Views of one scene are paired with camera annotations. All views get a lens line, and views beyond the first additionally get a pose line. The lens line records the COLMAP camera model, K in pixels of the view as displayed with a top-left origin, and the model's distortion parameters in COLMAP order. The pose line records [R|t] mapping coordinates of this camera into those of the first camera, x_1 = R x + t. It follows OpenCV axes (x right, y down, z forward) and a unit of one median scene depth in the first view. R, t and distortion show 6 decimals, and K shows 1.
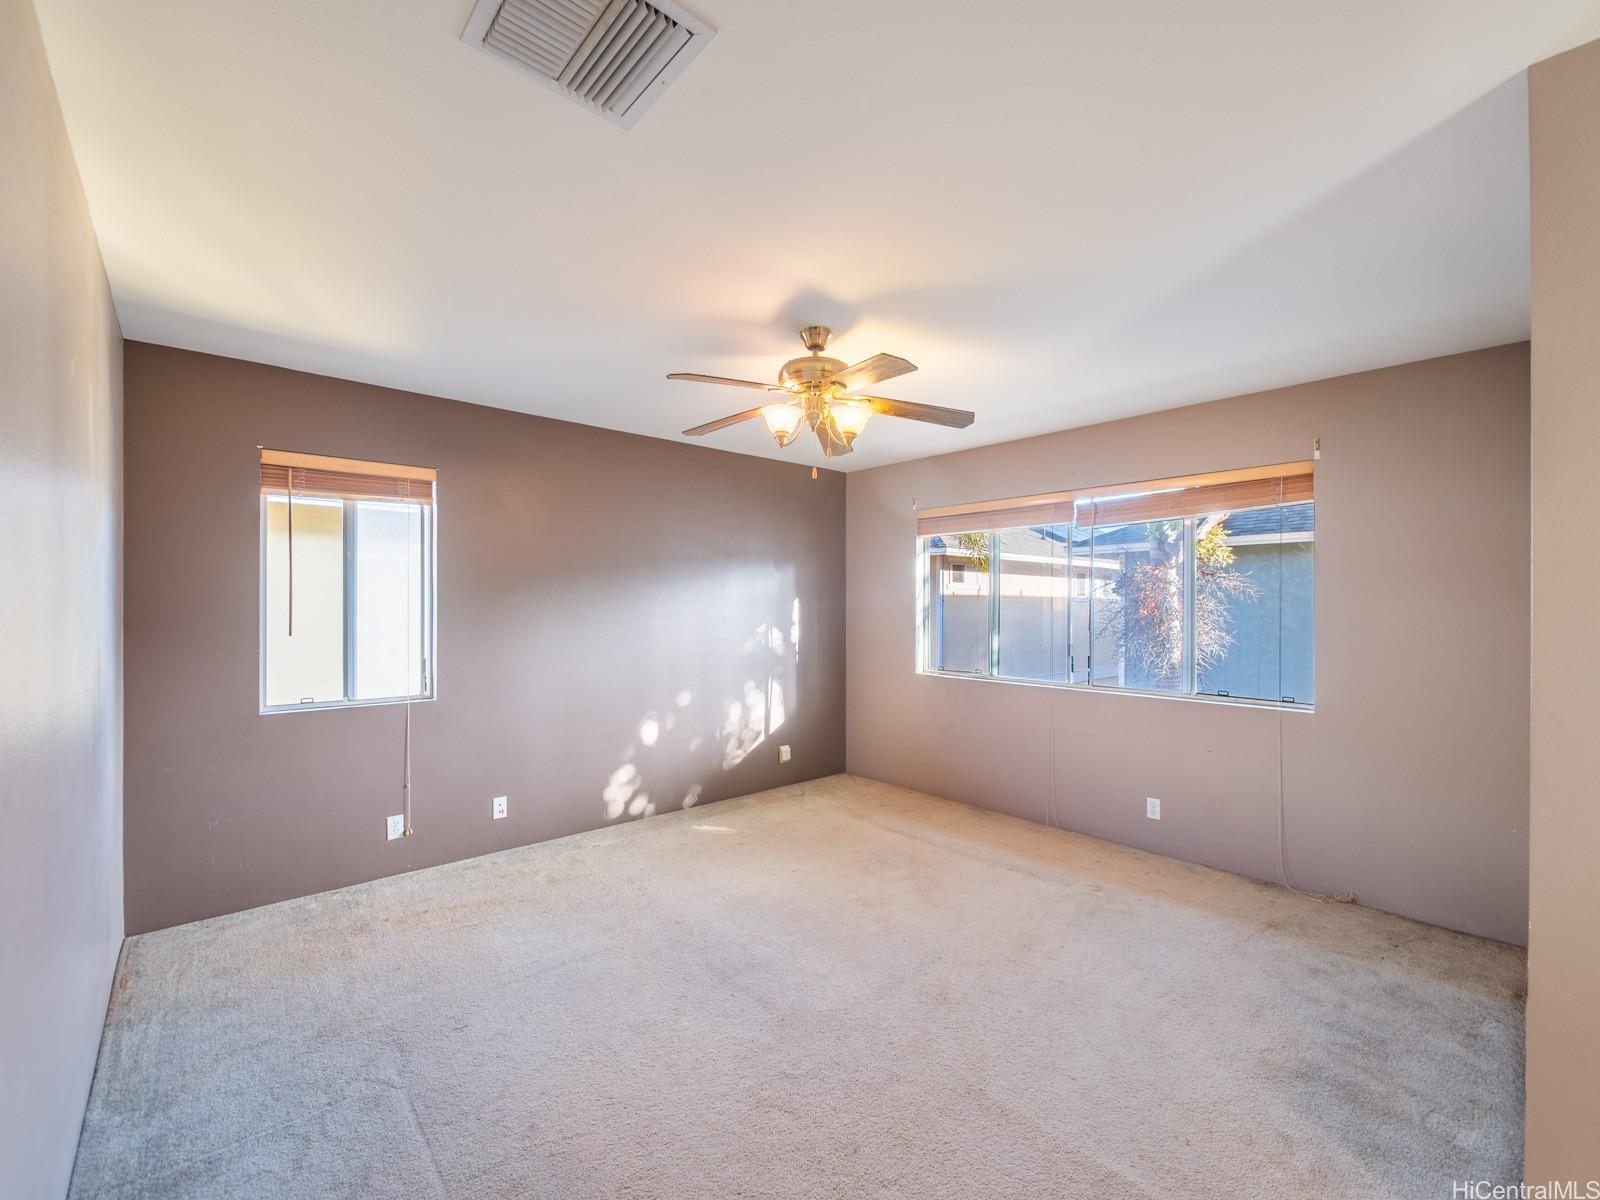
lens RADIAL K [[678.6, 0, 806.0], [0, 678.6, 607.6], [0, 0, 1]] dist [-0.004206, 0.000044]
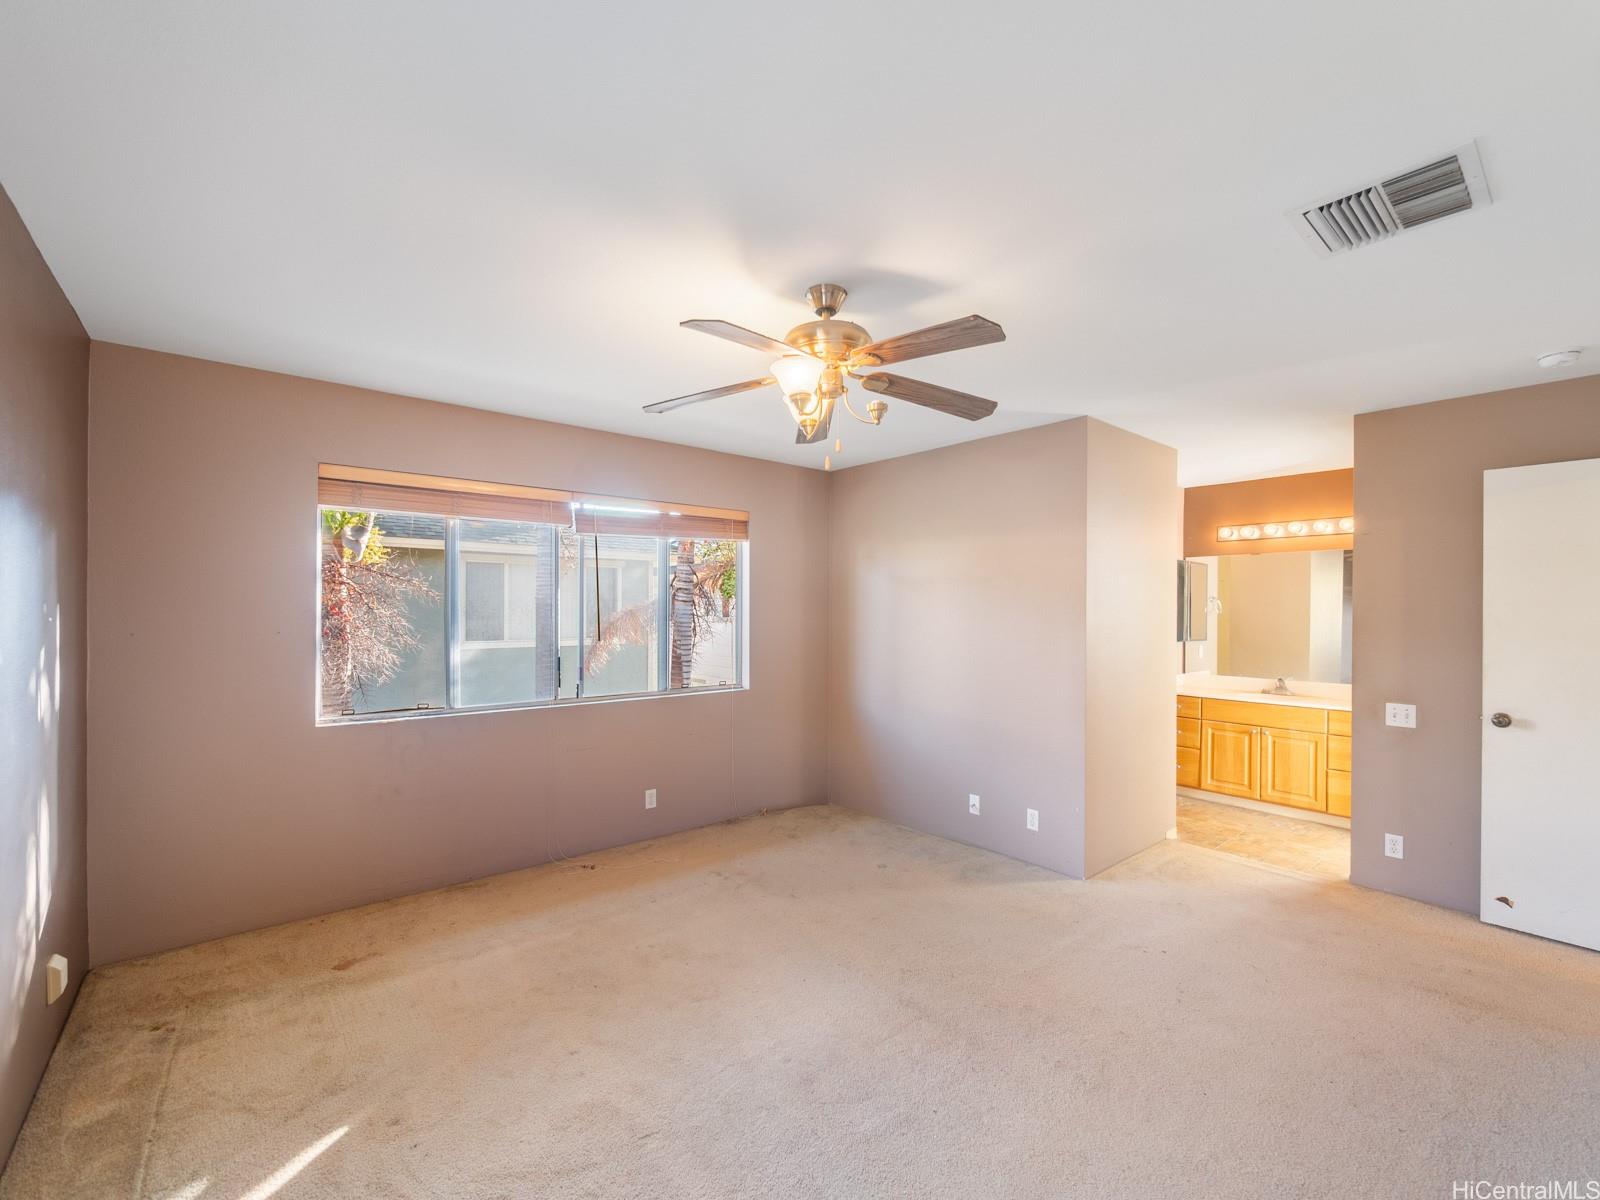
lens RADIAL K [[678.6, 0, 806.0], [0, 678.6, 607.6], [0, 0, 1]] dist [-0.004206, 0.000044]
pose [[0.040842, -0.005850, 0.999148, -0.496843], [-0.000475, 0.999983, 0.005874, -0.018590], [-0.999166, -0.000715, 0.040838, 0.603186]]
